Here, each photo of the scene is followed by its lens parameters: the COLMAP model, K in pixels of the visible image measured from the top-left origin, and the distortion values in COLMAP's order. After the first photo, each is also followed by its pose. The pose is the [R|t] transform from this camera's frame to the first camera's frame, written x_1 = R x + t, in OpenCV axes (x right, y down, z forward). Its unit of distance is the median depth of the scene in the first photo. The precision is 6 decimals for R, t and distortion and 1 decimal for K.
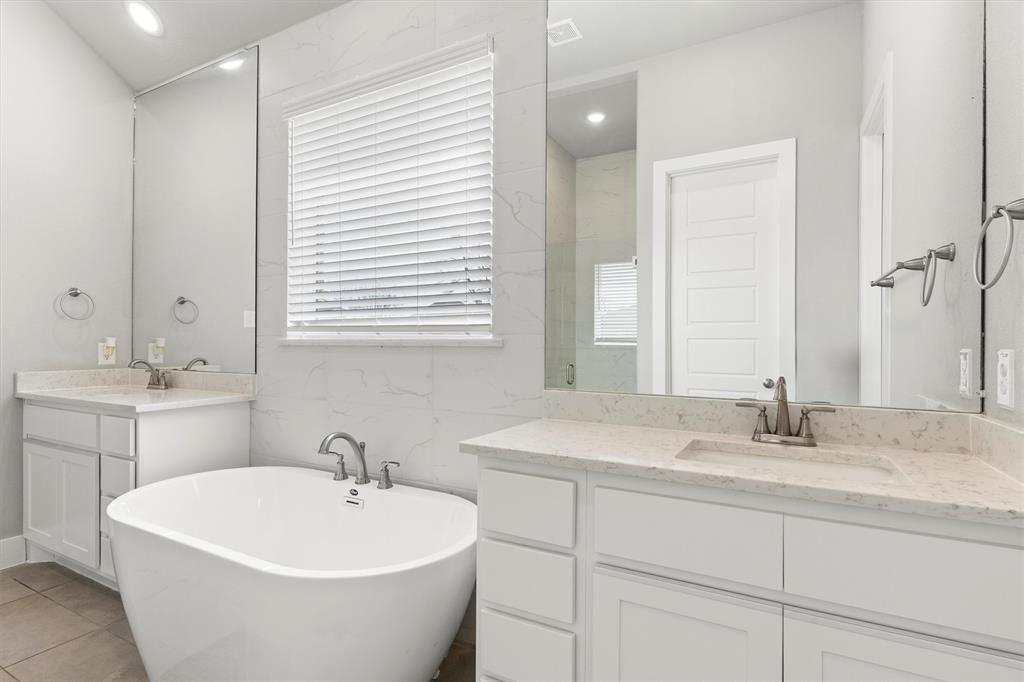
lens RADIAL K [[527.8, 0, 509.5], [0, 527.8, 344.6], [0, 0, 1]] dist [0.001623, 0.000242]
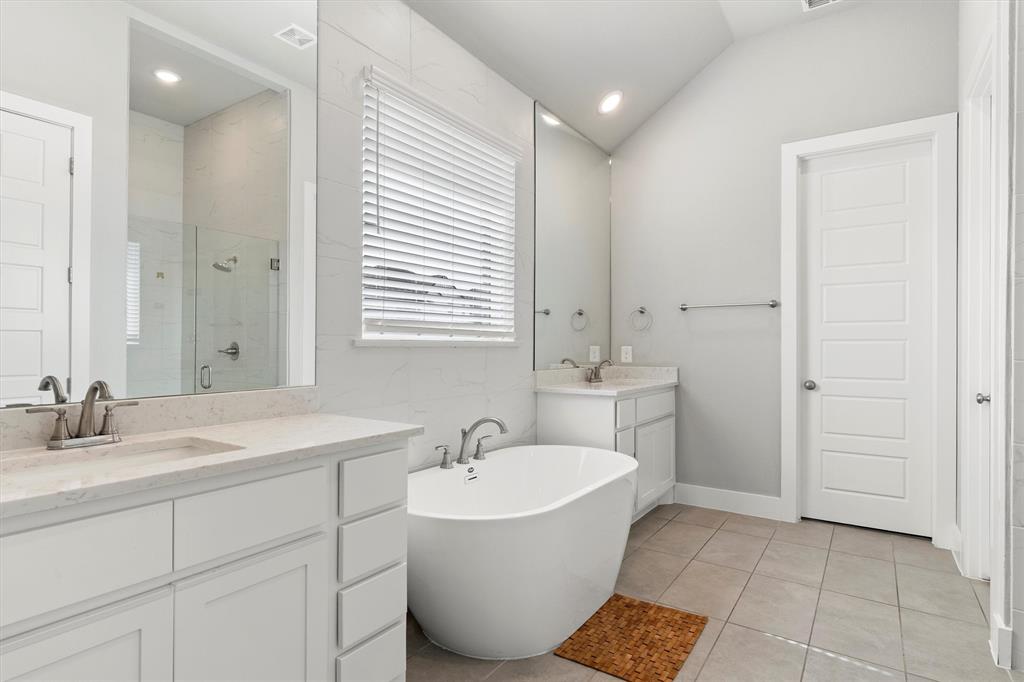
lens RADIAL K [[527.8, 0, 510.0], [0, 527.8, 341.3], [0, 0, 1]] dist [0.001623, 0.000242]
pose [[0.080354, -0.001213, 0.996766, -1.294019], [-0.008632, 0.999961, 0.001913, -0.011604], [-0.996729, -0.008758, 0.080340, 0.720084]]
